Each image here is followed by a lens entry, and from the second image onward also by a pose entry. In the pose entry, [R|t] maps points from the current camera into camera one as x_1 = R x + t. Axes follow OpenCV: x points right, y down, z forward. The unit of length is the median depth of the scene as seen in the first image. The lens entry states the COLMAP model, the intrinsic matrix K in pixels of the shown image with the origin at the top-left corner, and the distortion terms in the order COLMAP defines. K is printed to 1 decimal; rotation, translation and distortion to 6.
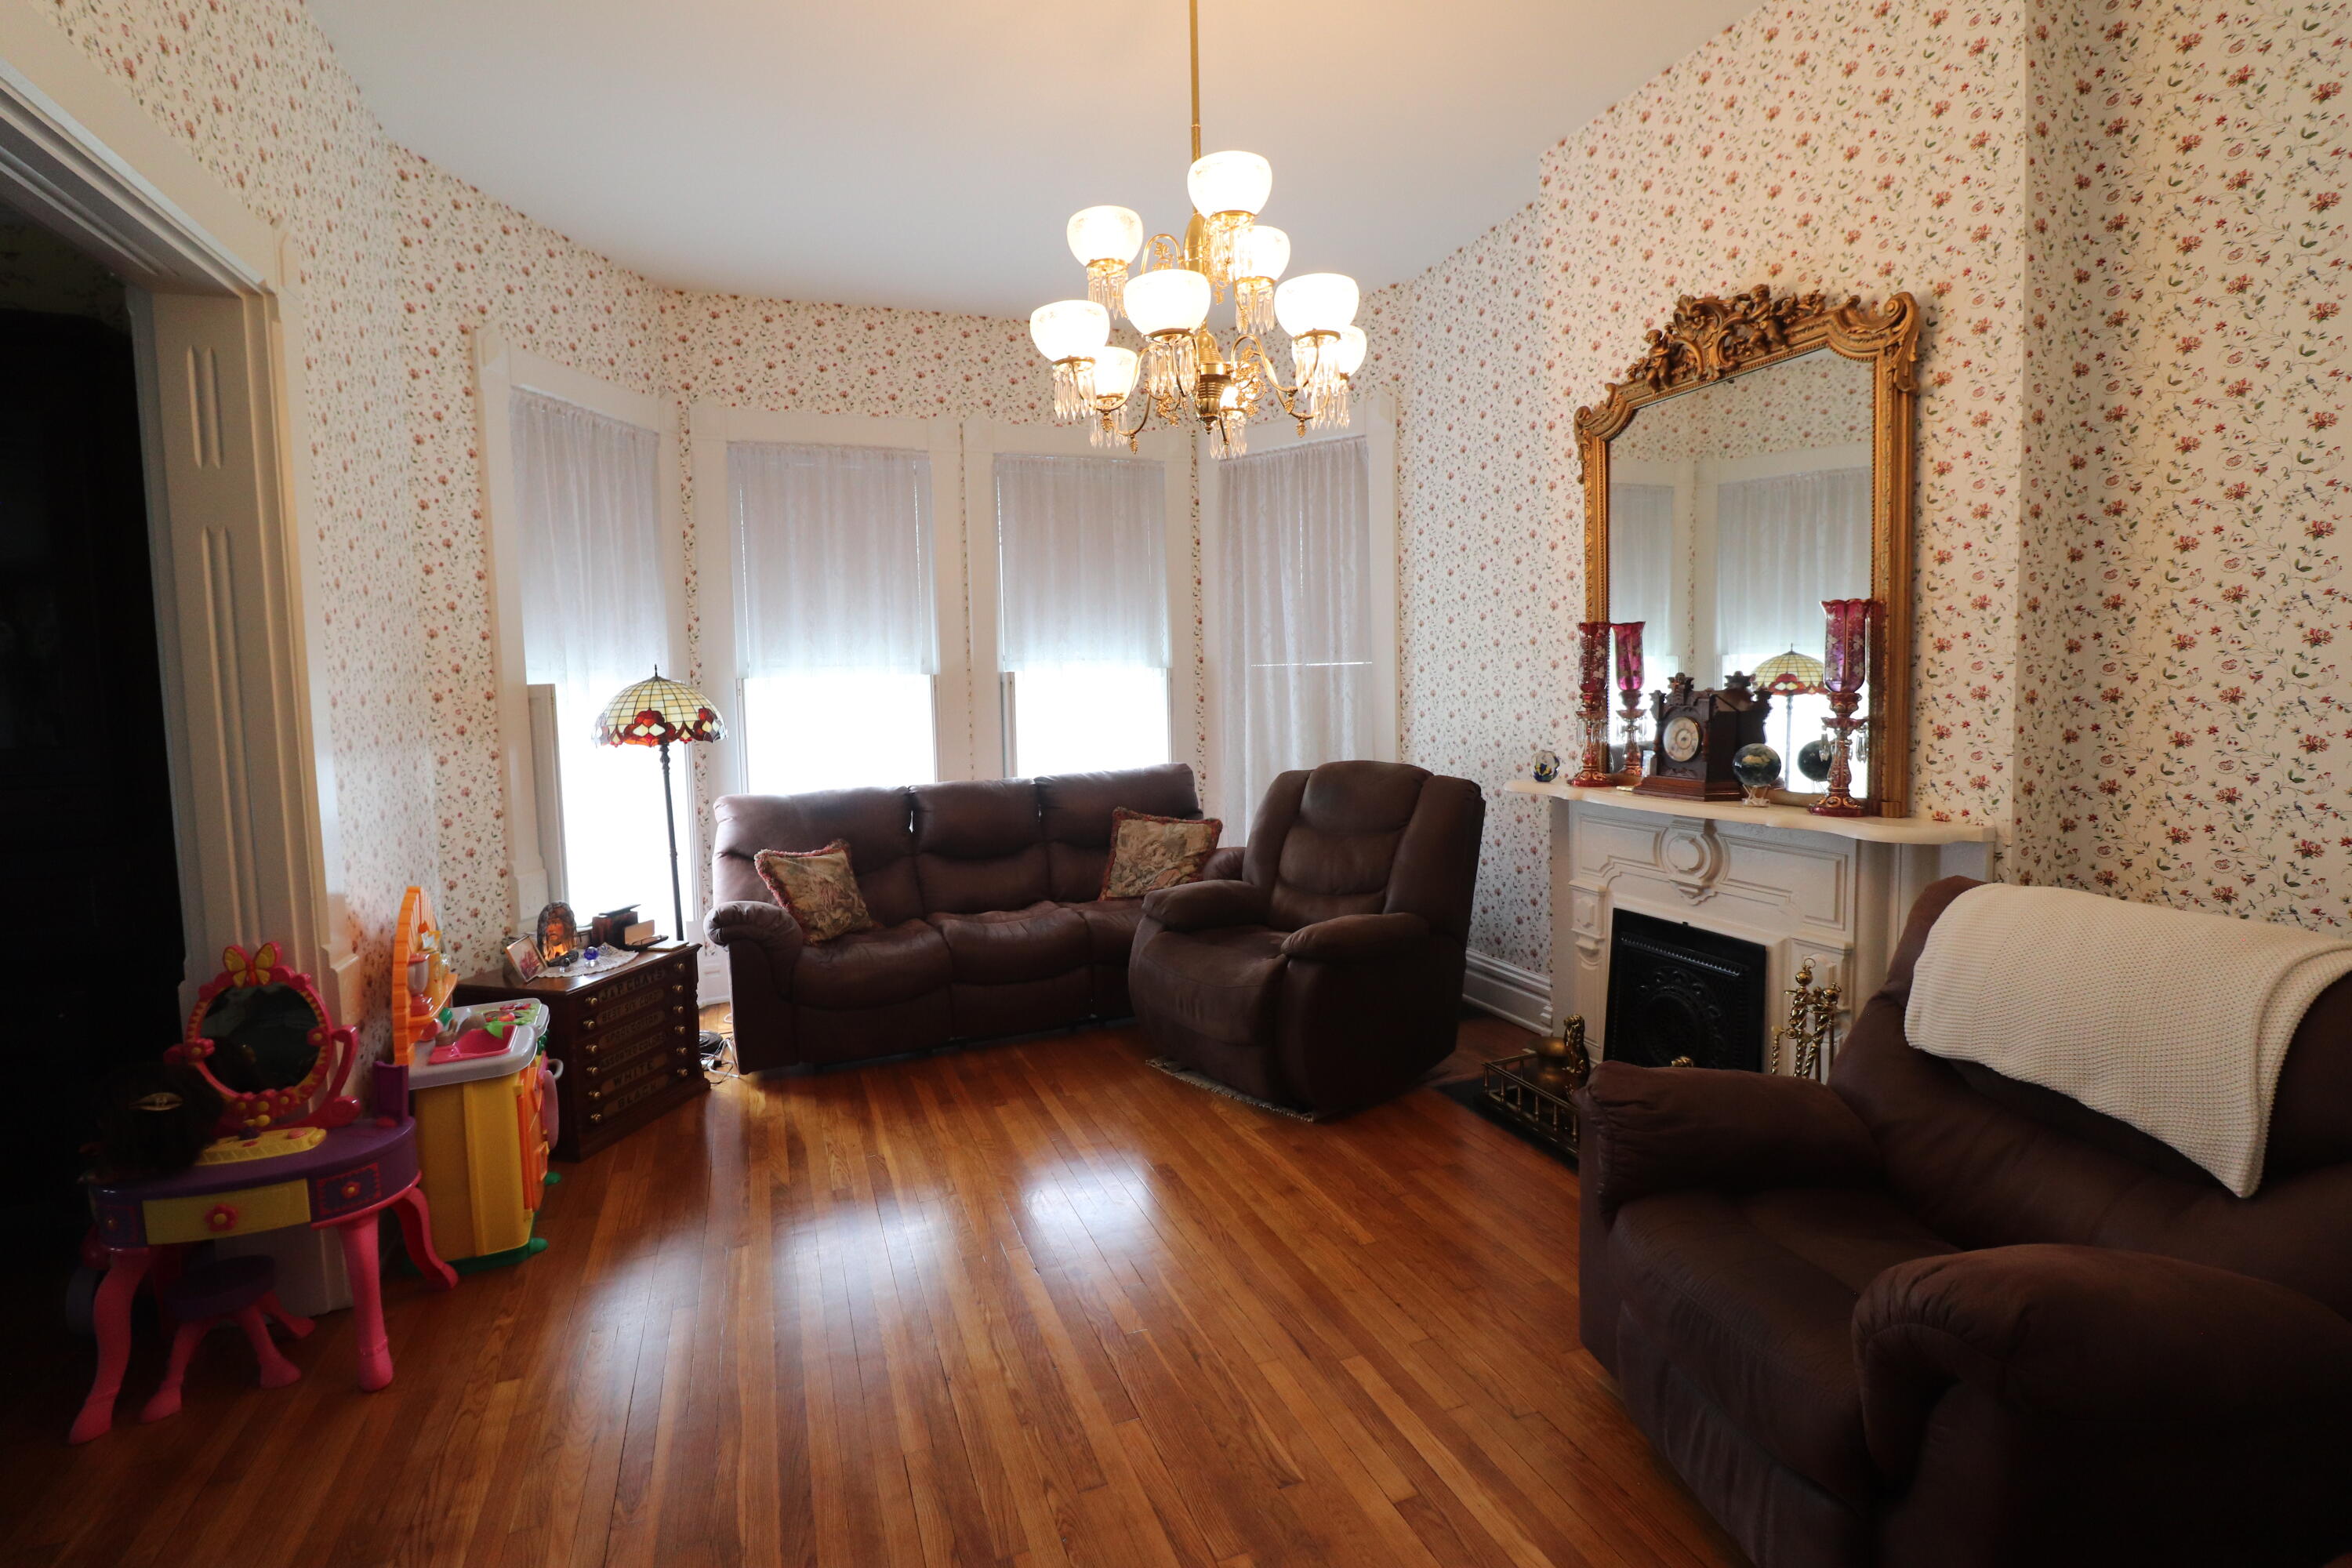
lens RADIAL K [[1089.8, 0, 1168.3], [0, 1089.8, 760.6], [0, 0, 1]] dist [-0.000275, -0.013858]
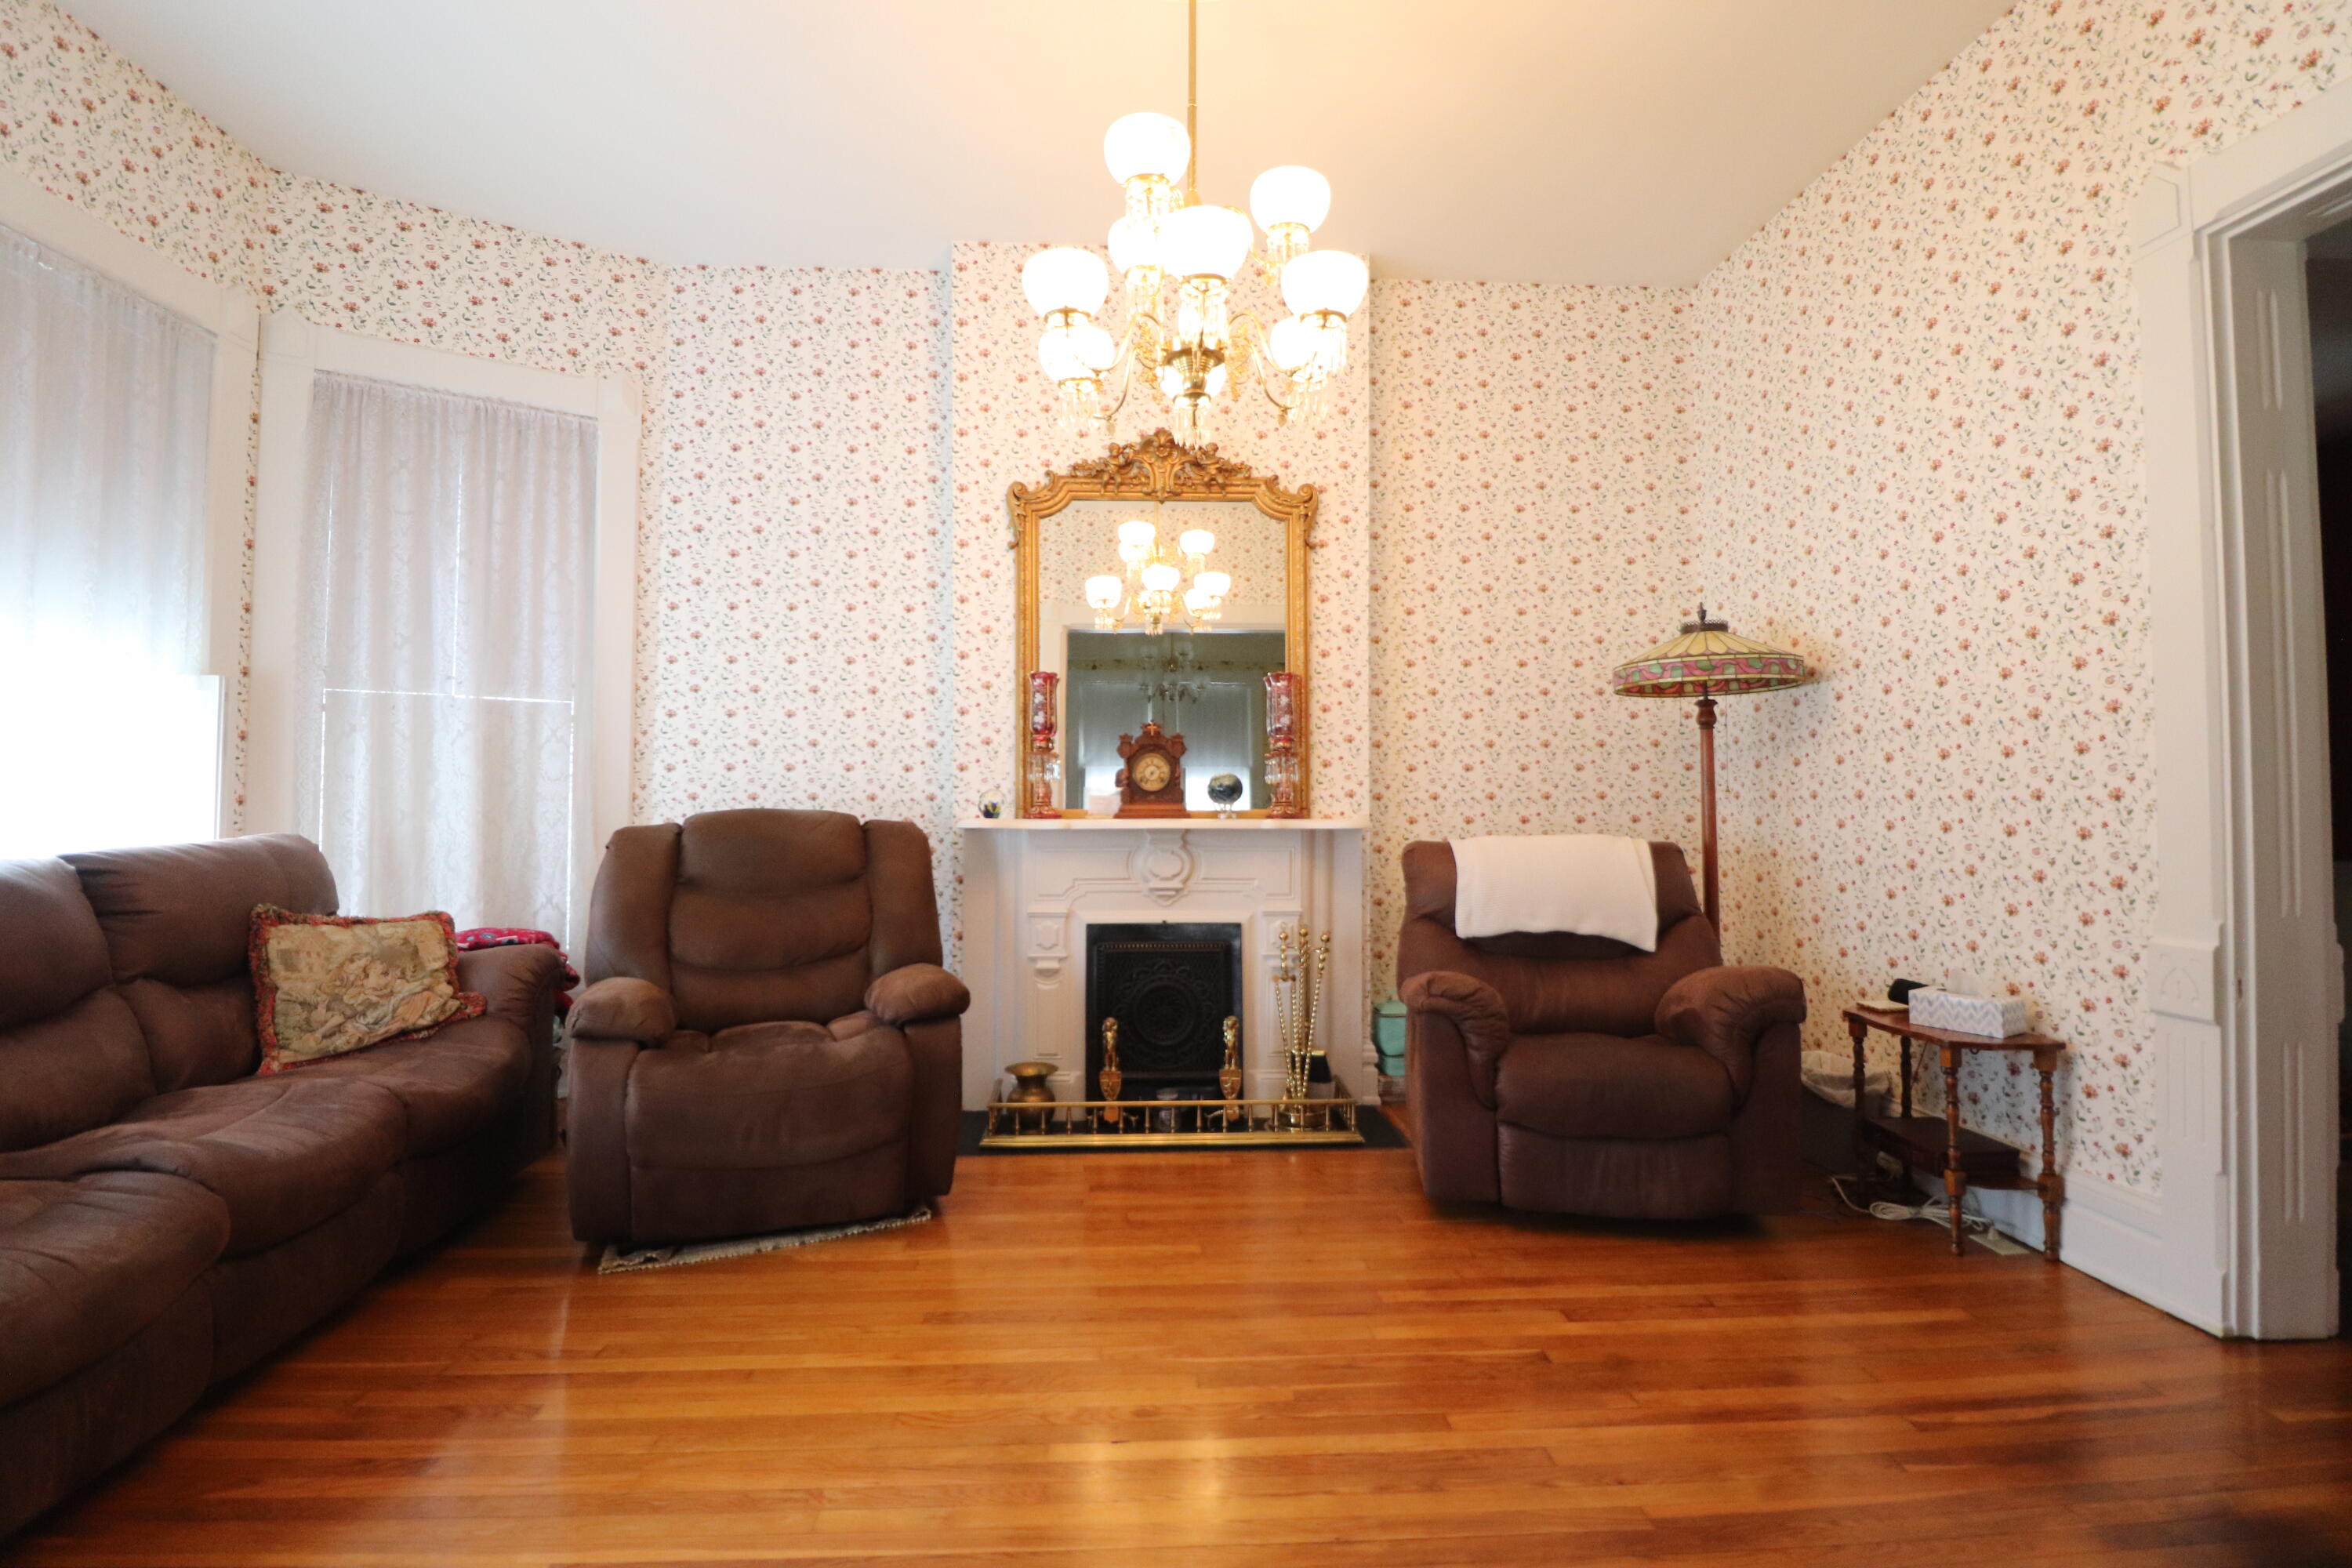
lens RADIAL K [[1089.8, 0, 1168.3], [0, 1089.8, 760.6], [0, 0, 1]] dist [-0.000275, -0.013858]
pose [[0.300239, 0.057411, 0.952135, -0.762036], [0.060934, 0.994994, -0.079210, 0.071528], [-0.951916, 0.081799, 0.295237, 0.665023]]
